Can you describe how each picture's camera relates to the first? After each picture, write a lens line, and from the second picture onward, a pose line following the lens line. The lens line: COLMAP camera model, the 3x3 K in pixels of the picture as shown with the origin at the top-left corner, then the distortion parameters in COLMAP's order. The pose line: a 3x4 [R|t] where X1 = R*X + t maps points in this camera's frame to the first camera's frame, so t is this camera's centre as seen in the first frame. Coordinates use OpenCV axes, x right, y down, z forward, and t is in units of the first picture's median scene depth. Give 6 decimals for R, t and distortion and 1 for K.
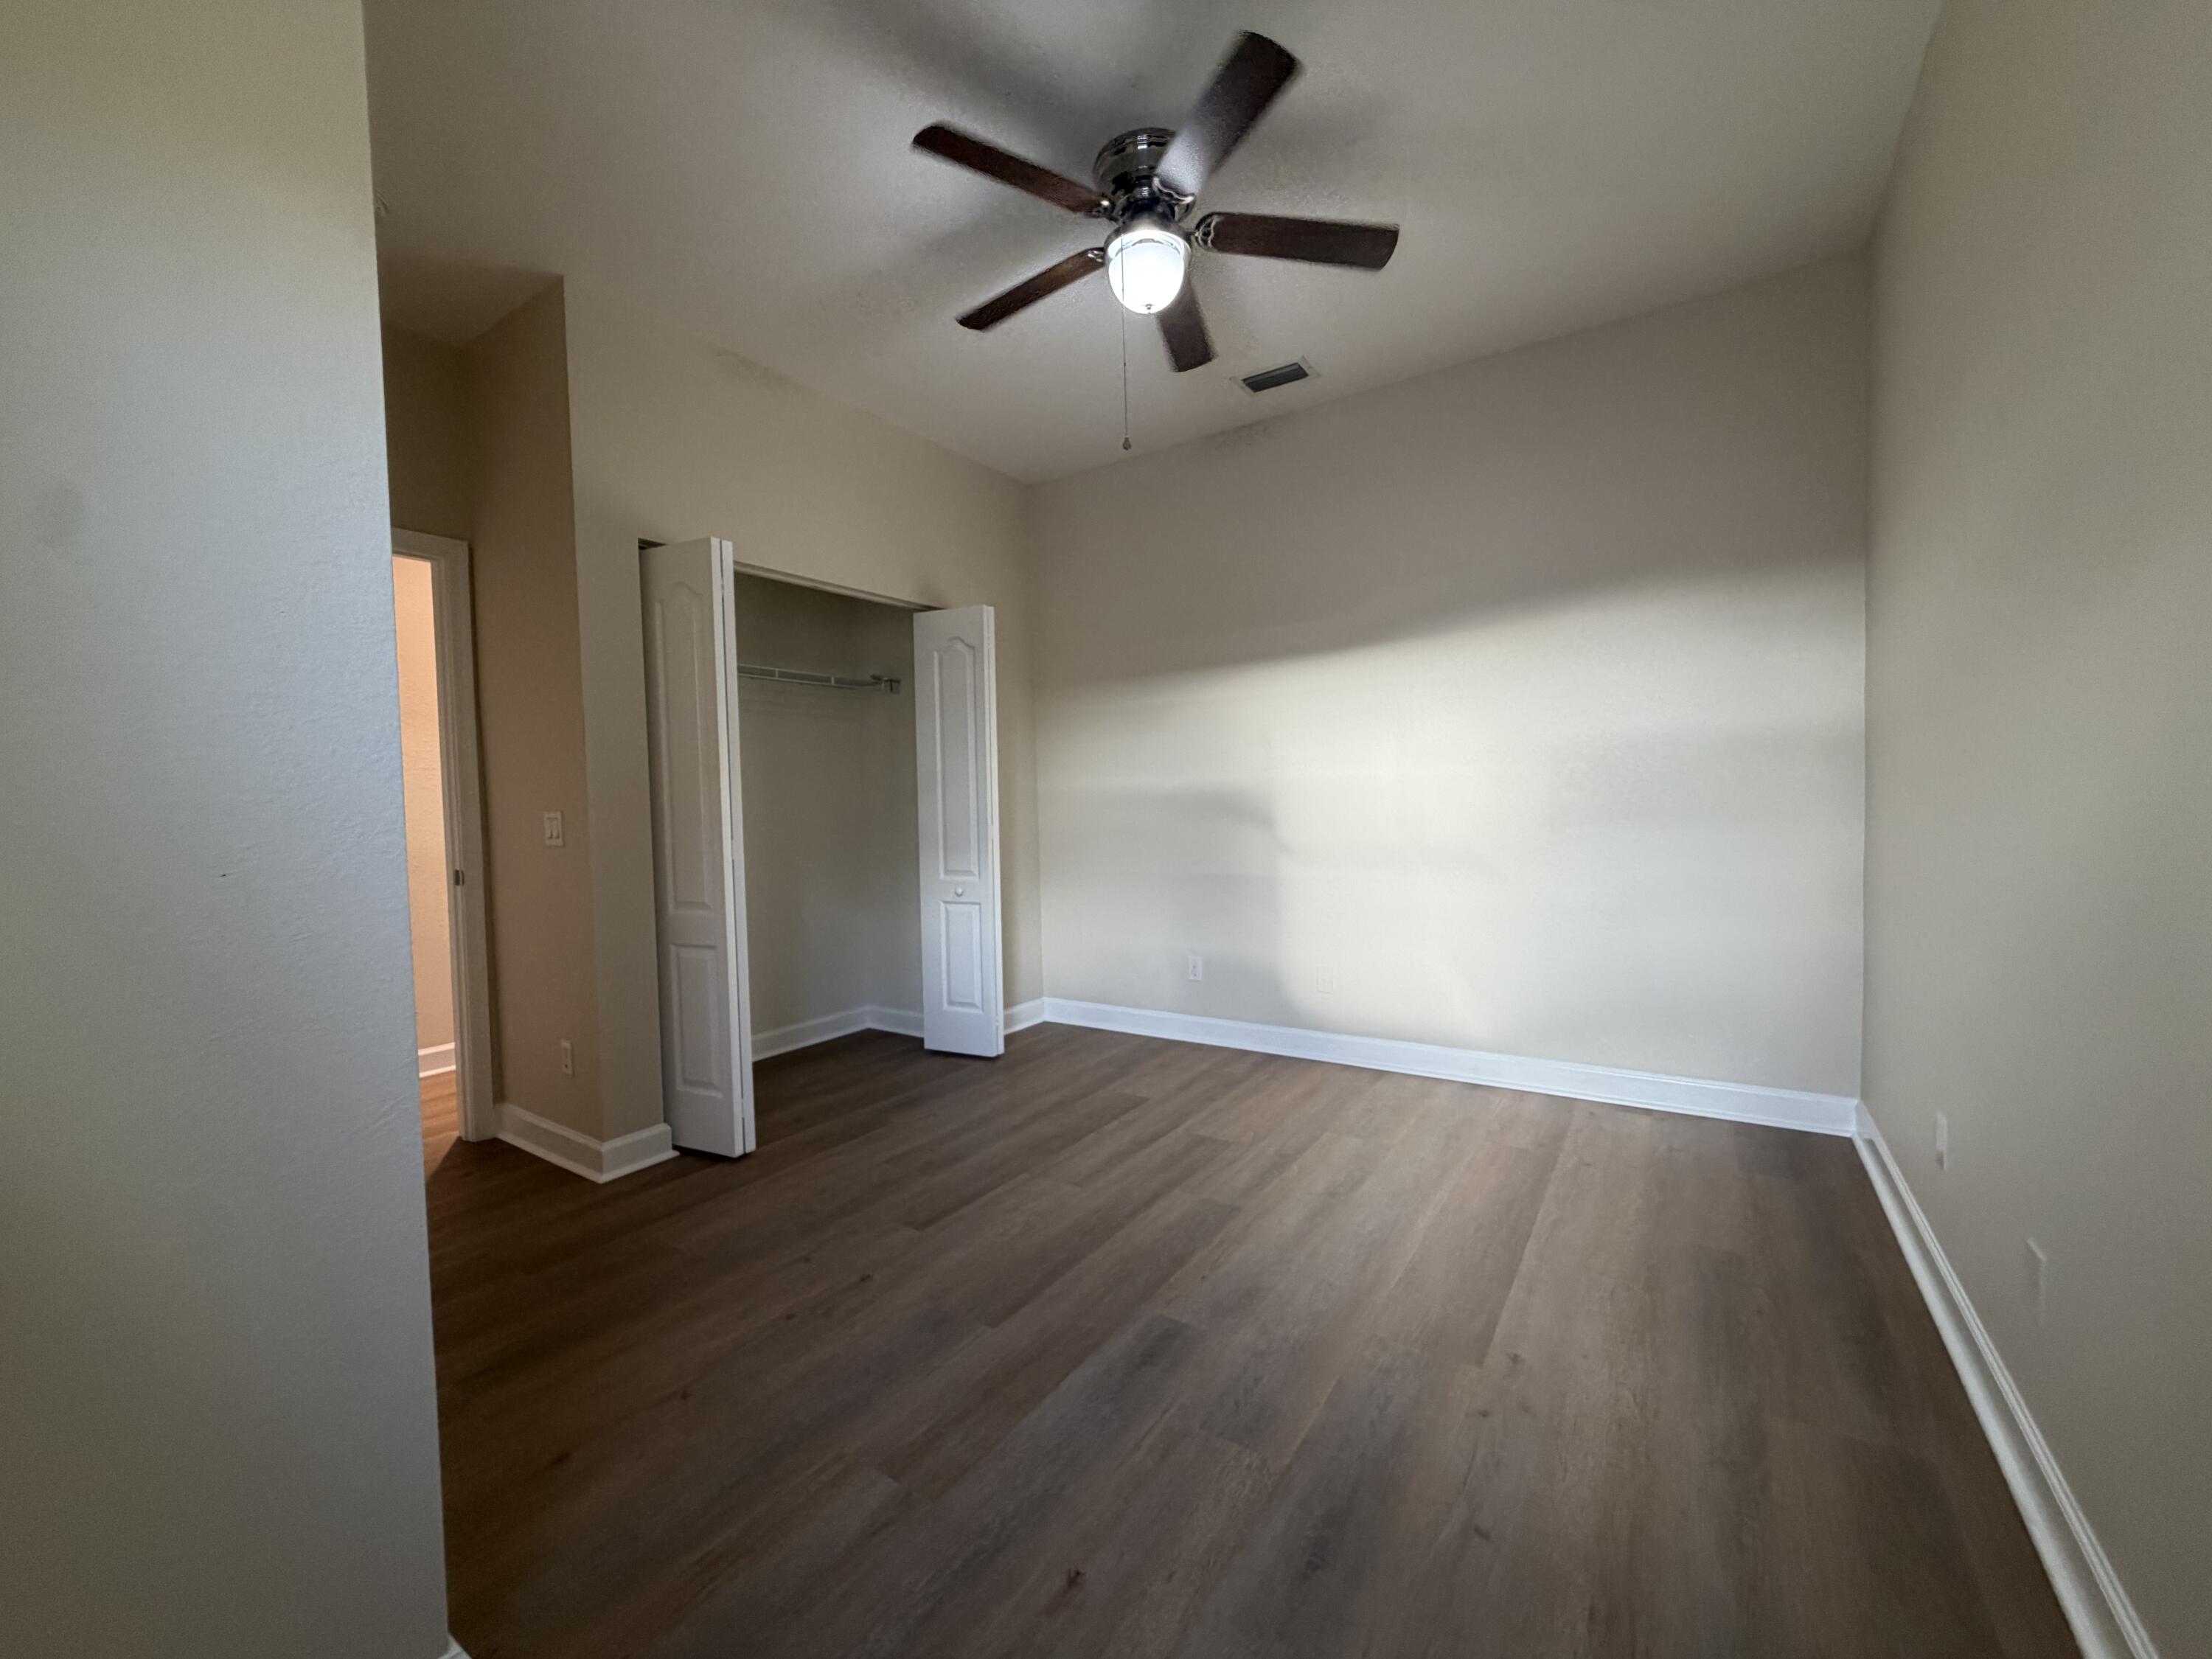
lens RADIAL K [[881.3, 0, 1097.7], [0, 881.3, 829.7], [0, 0, 1]] dist [-0.000911, -0.001145]
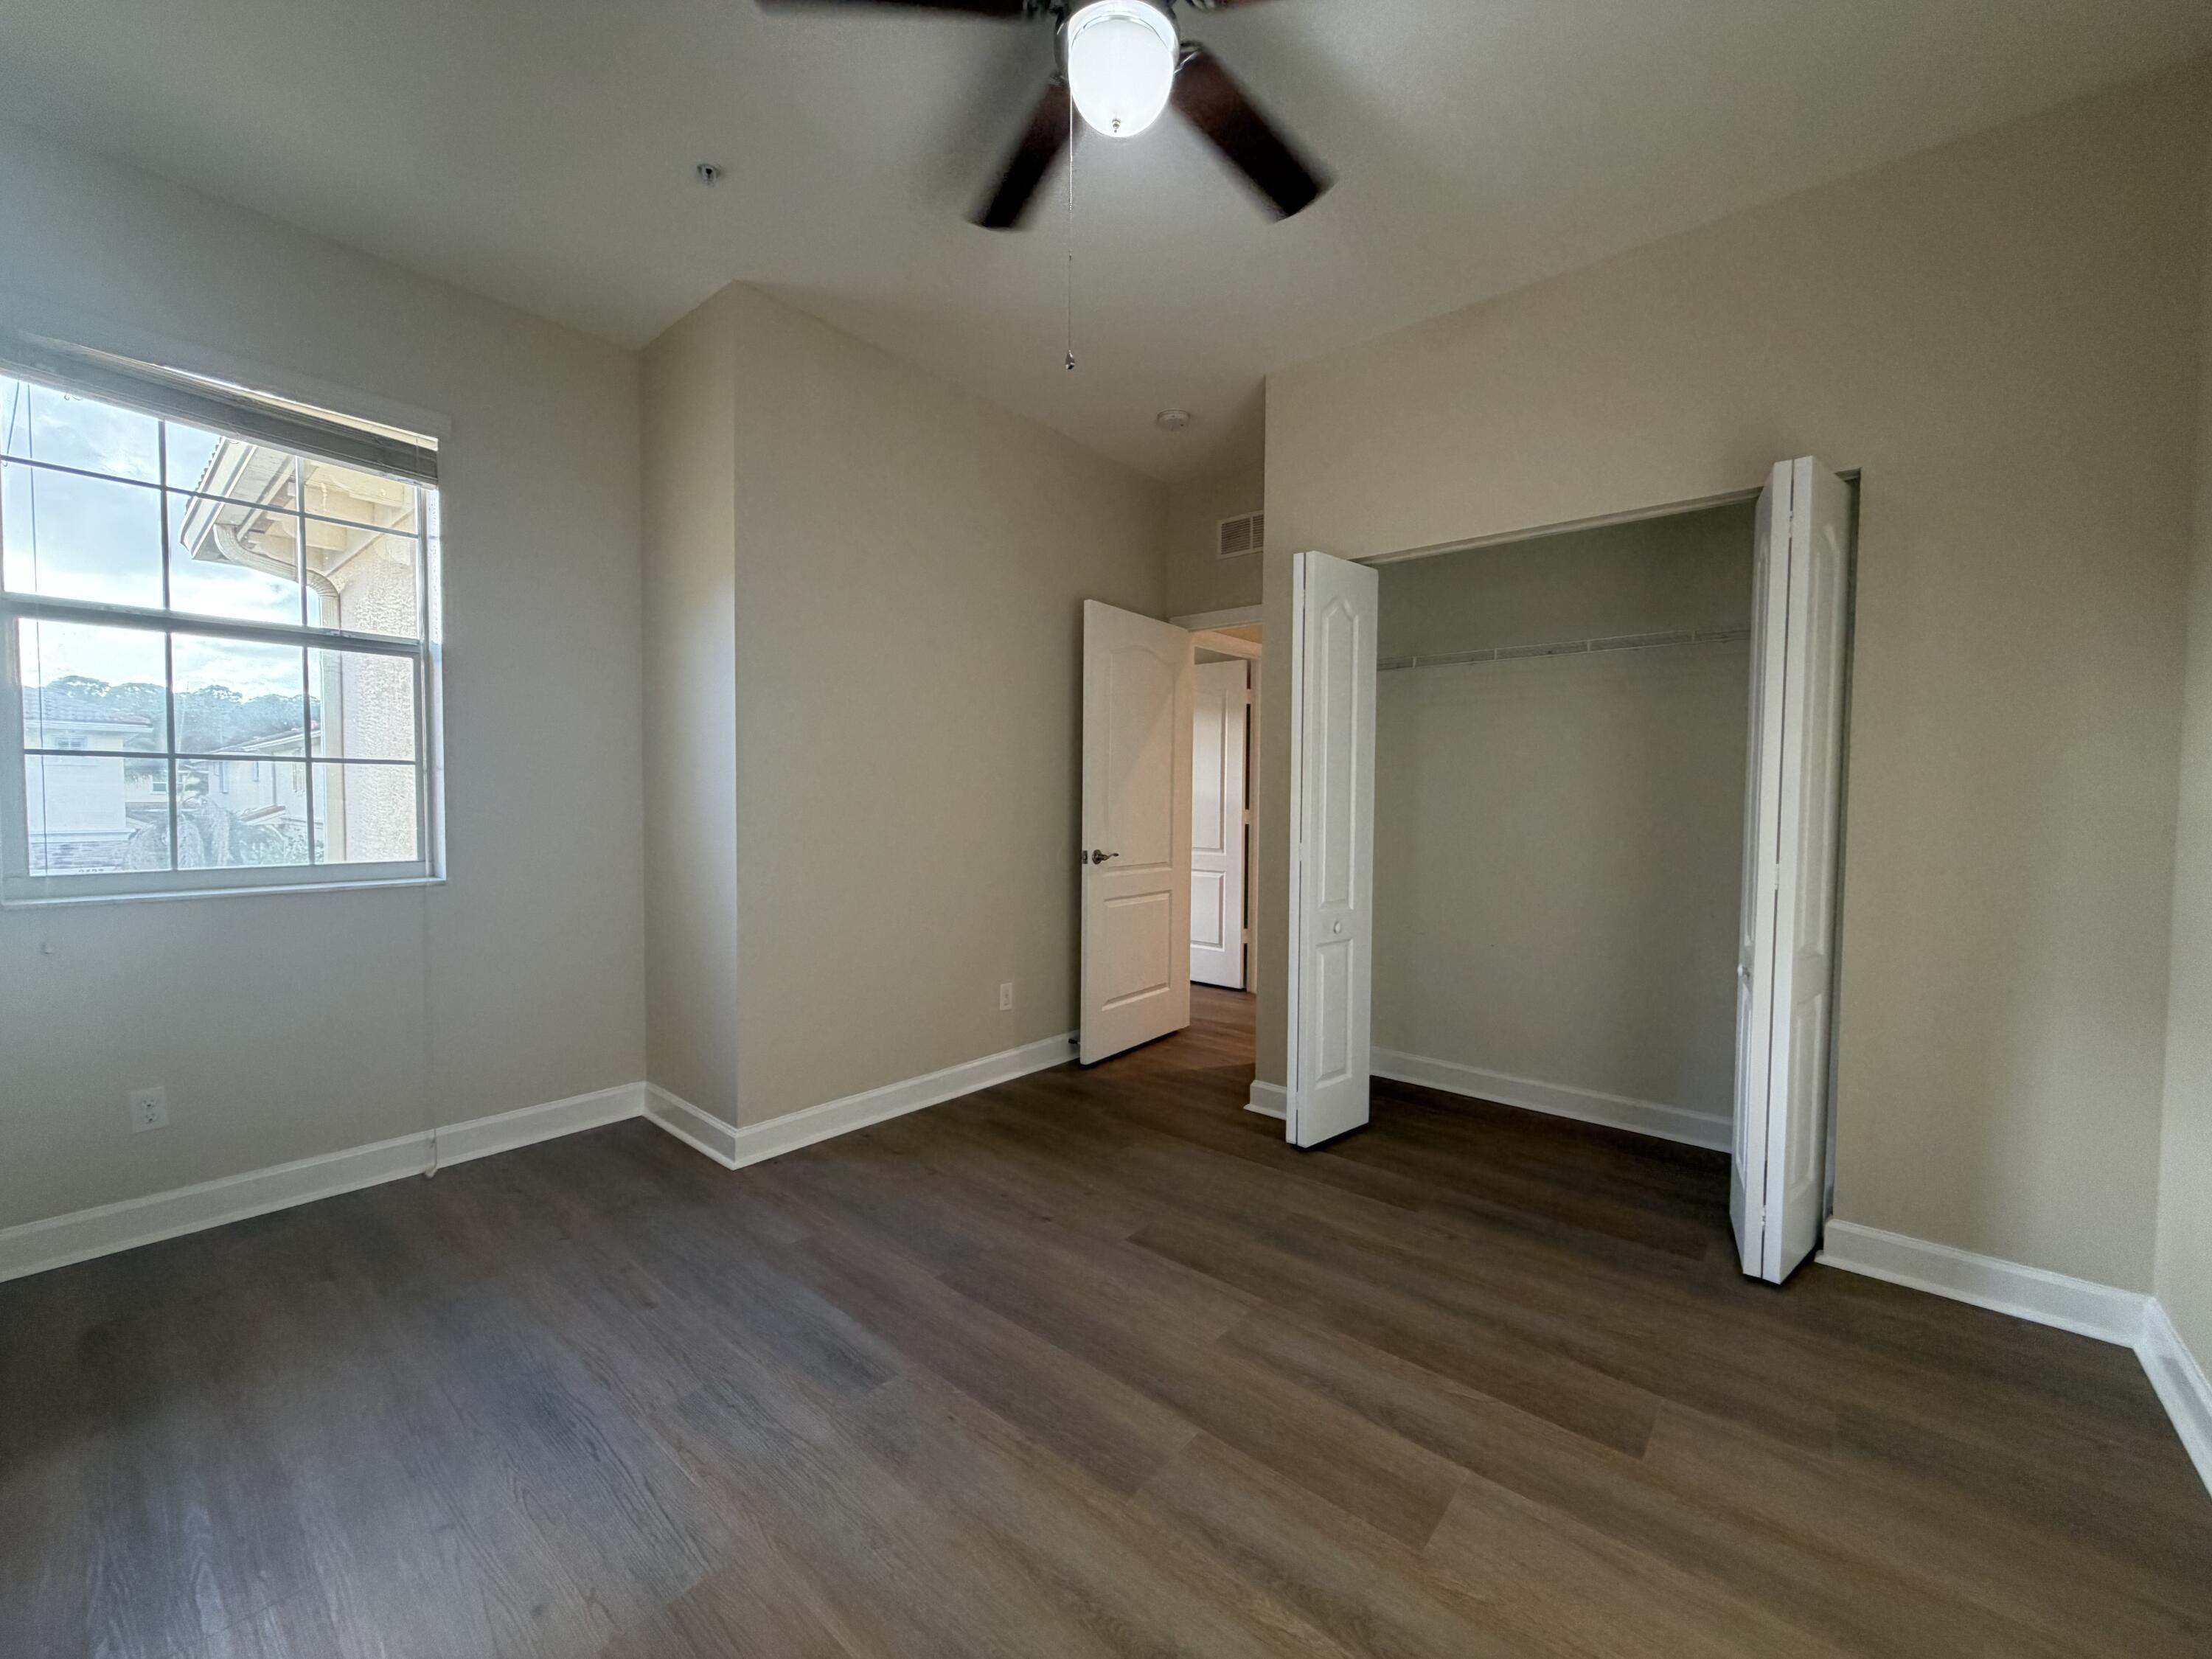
lens RADIAL K [[881.3, 0, 1113.6], [0, 881.3, 828.1], [0, 0, 1]] dist [-0.000911, -0.001145]
pose [[-0.103990, 0.058087, -0.992881, 0.563876], [-0.040378, 0.997223, 0.062570, -0.053354], [0.993758, 0.046597, -0.101355, 0.781316]]
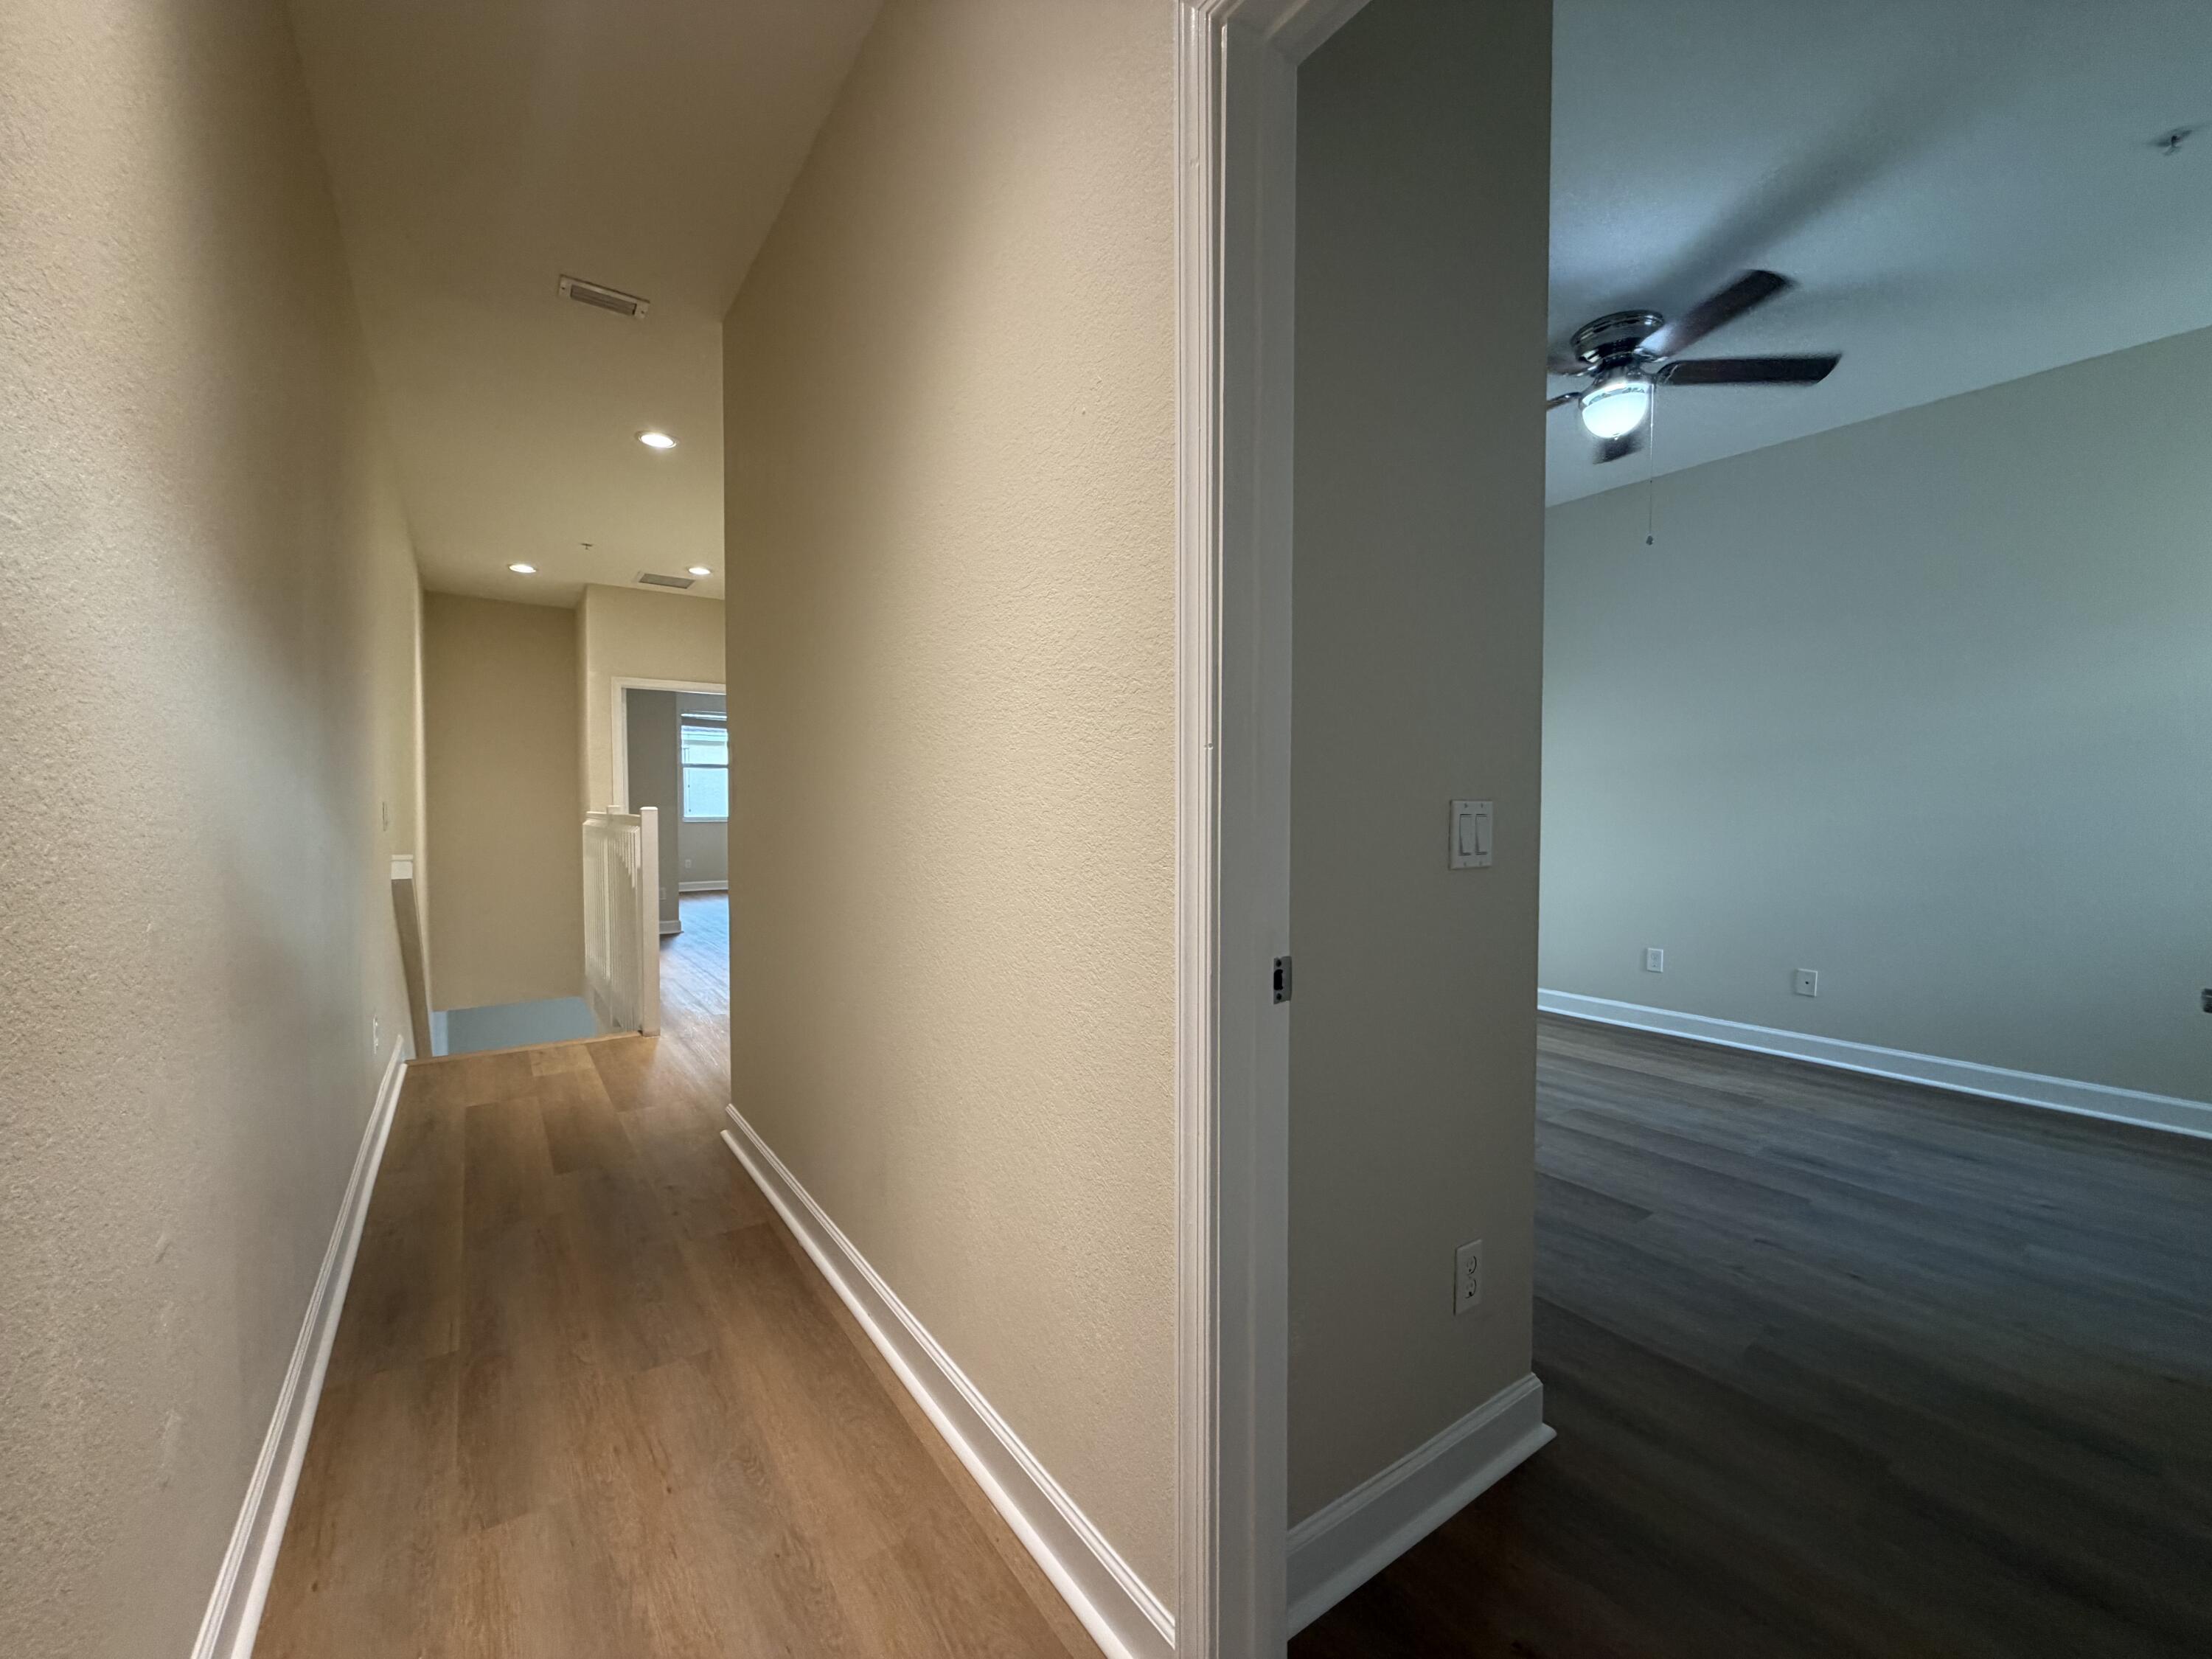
lens RADIAL K [[881.3, 0, 1102.2], [0, 881.3, 833.5], [0, 0, 1]] dist [-0.000911, -0.001145]
pose [[0.362275, -0.005652, 0.932054, -1.034633], [0.022093, 0.999753, -0.002525, -0.004502], [-0.931809, 0.021506, 0.362310, 0.895419]]
